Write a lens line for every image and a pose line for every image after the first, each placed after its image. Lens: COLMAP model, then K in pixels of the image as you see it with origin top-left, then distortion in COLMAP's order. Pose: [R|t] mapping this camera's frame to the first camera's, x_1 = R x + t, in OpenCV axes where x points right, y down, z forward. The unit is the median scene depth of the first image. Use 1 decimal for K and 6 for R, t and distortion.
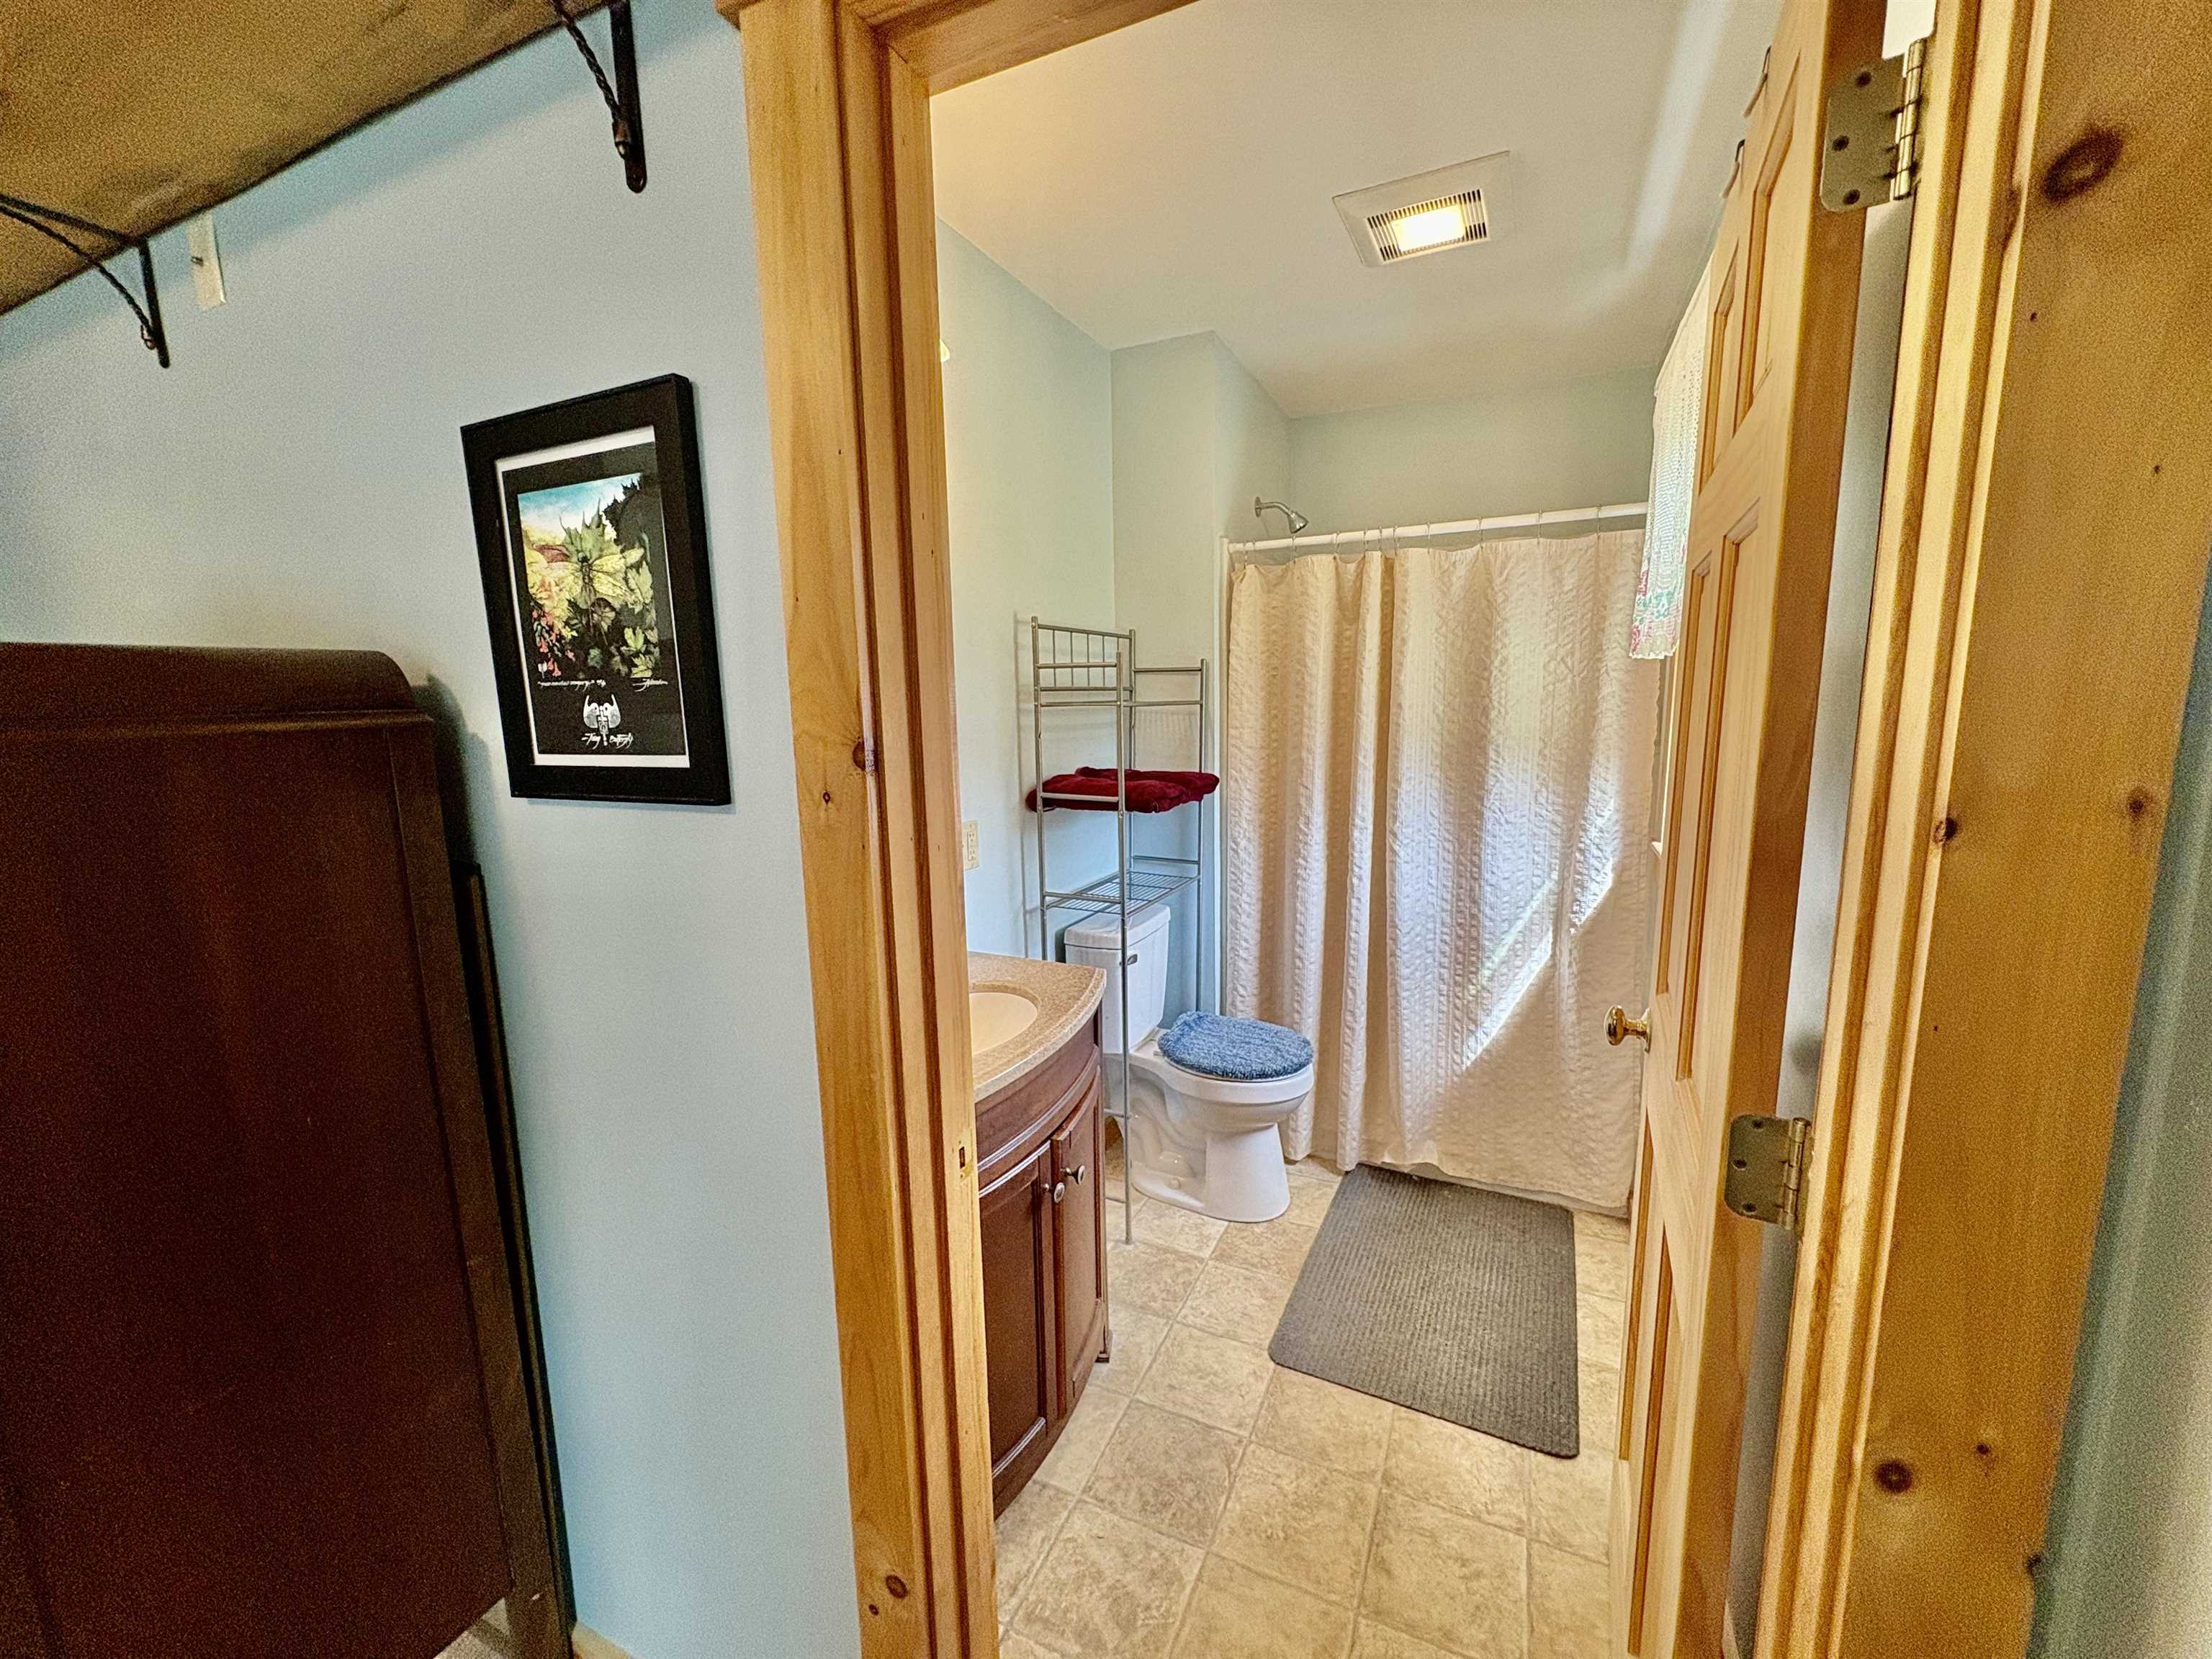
lens RADIAL K [[880.2, 0, 1115.1], [0, 880.2, 809.2], [0, 0, 1]] dist [0.001171, -0.000129]
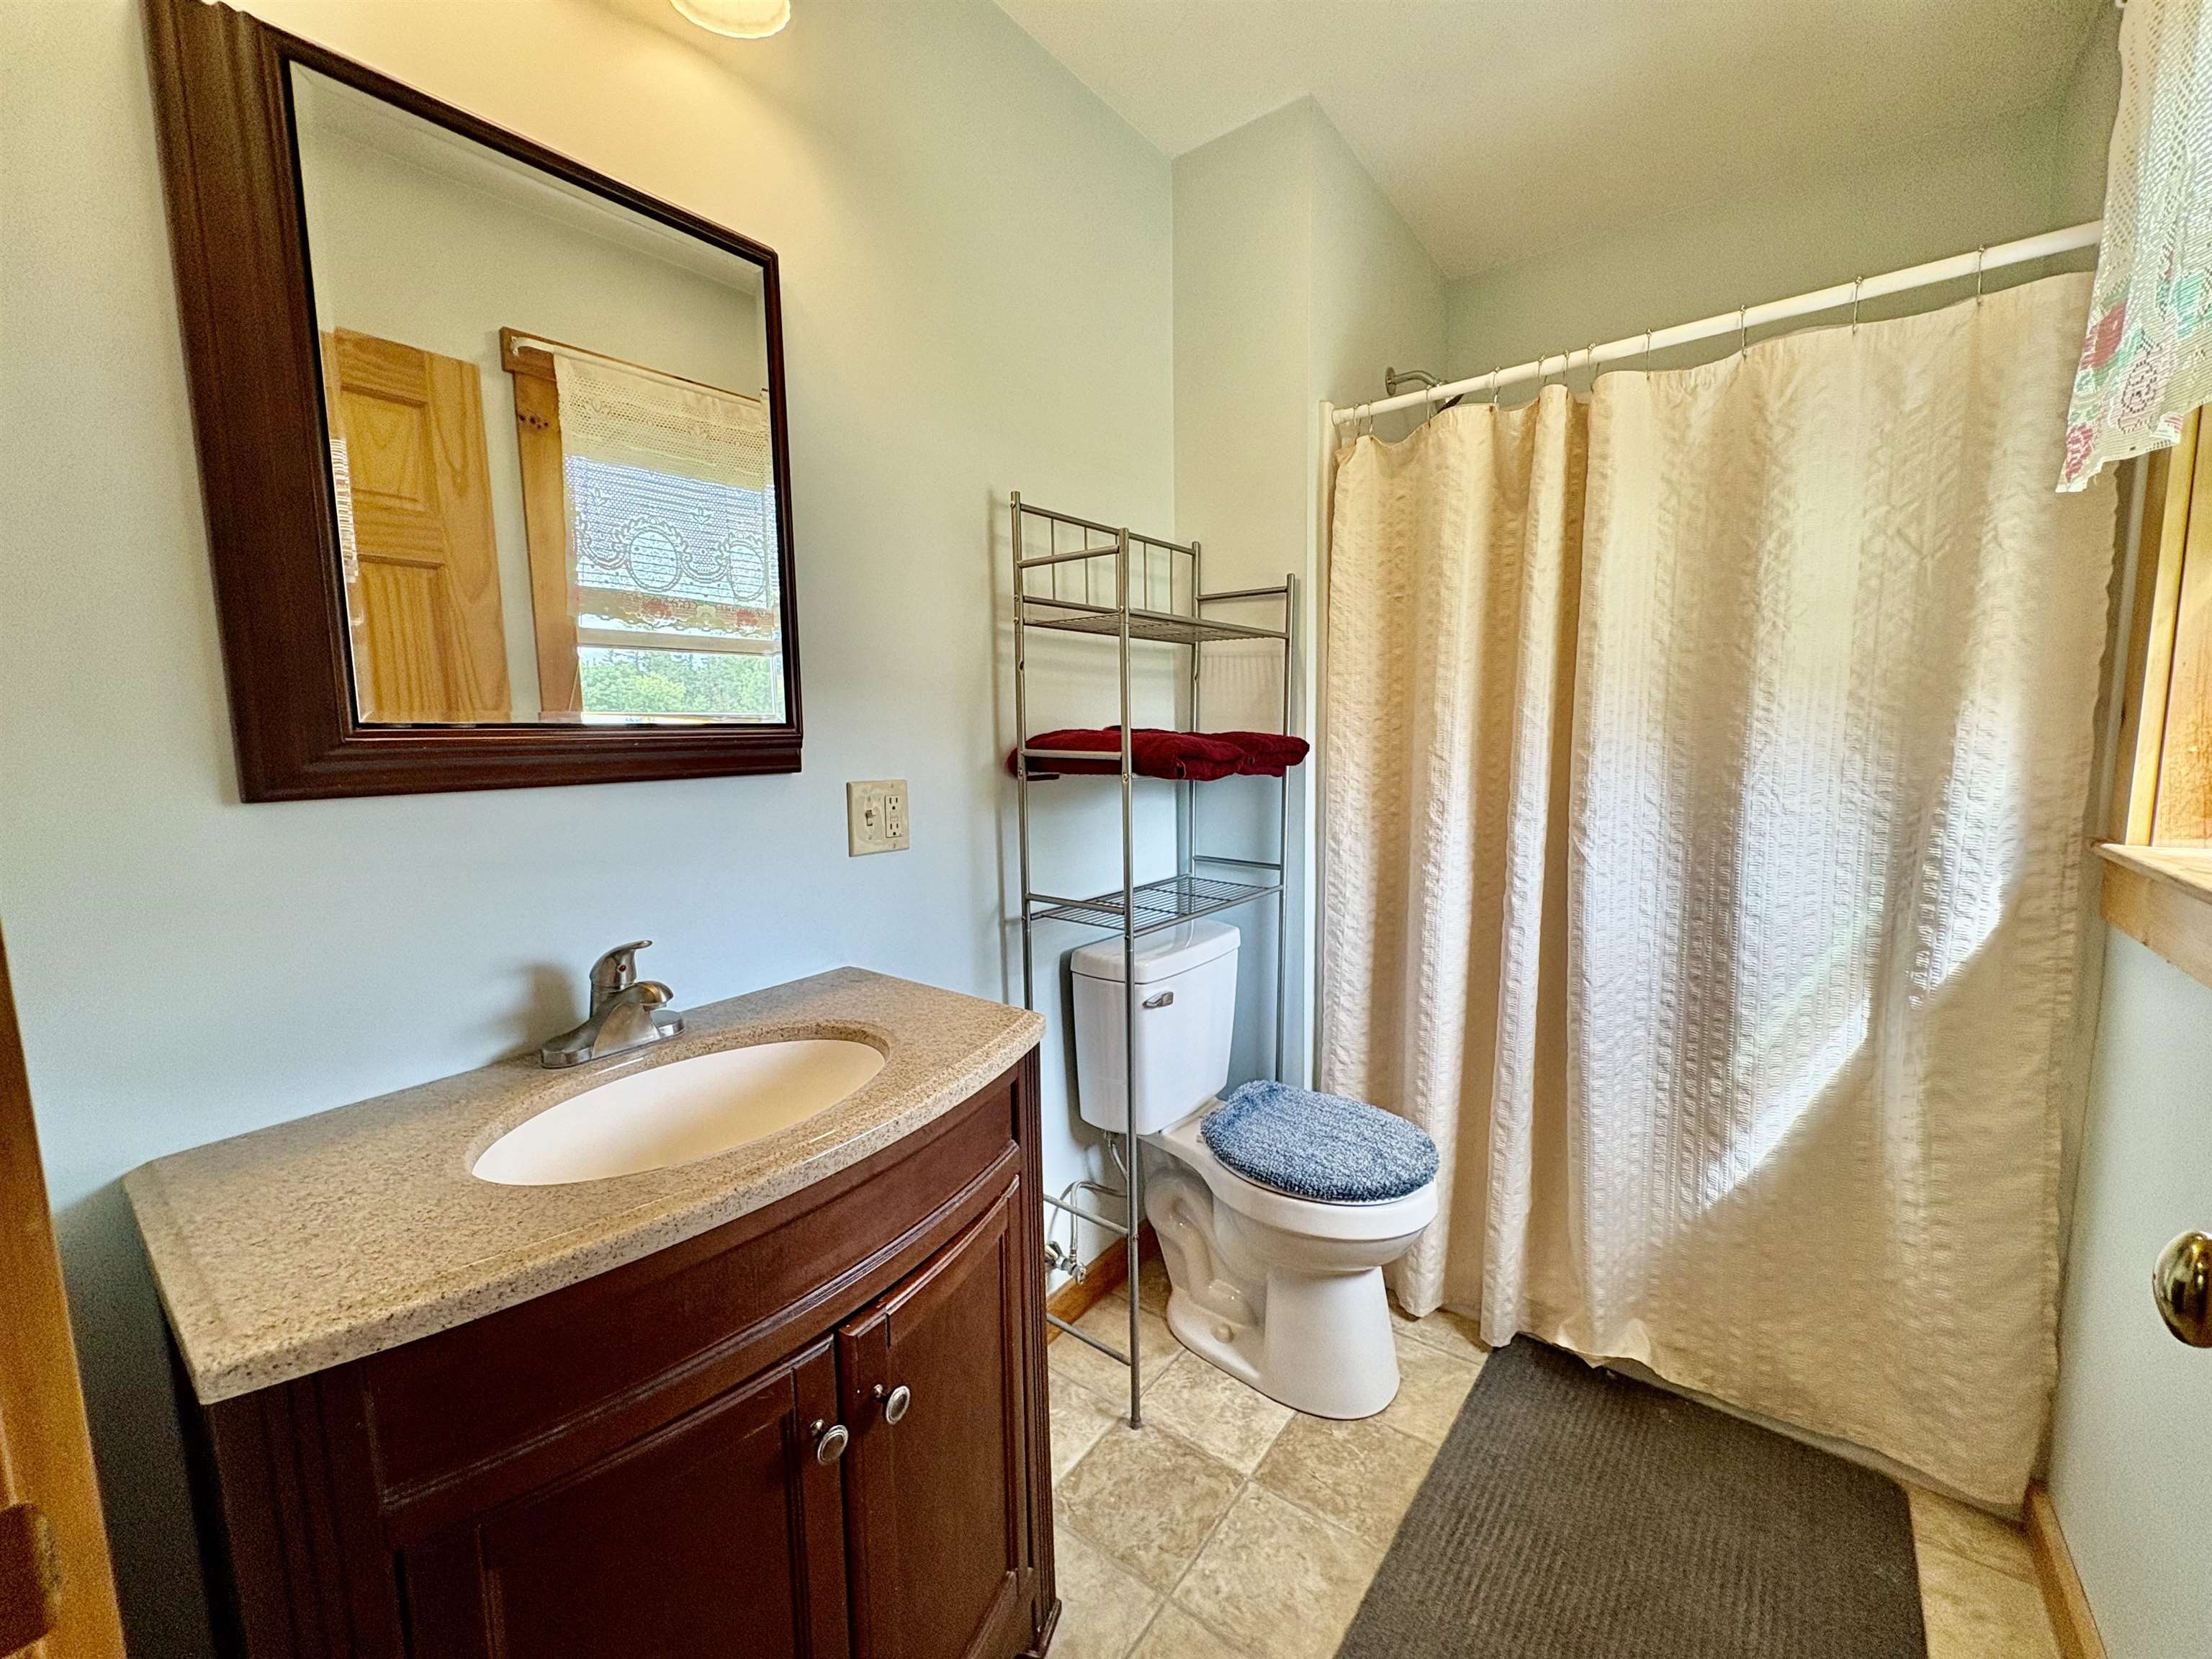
lens RADIAL K [[880.2, 0, 1112.9], [0, 880.2, 816.5], [0, 0, 1]] dist [0.001171, -0.000129]
pose [[0.977769, 0.023117, -0.208406, 0.120538], [-0.028091, 0.999386, -0.020937, 0.042971], [0.207794, 0.026326, 0.977818, 0.313641]]
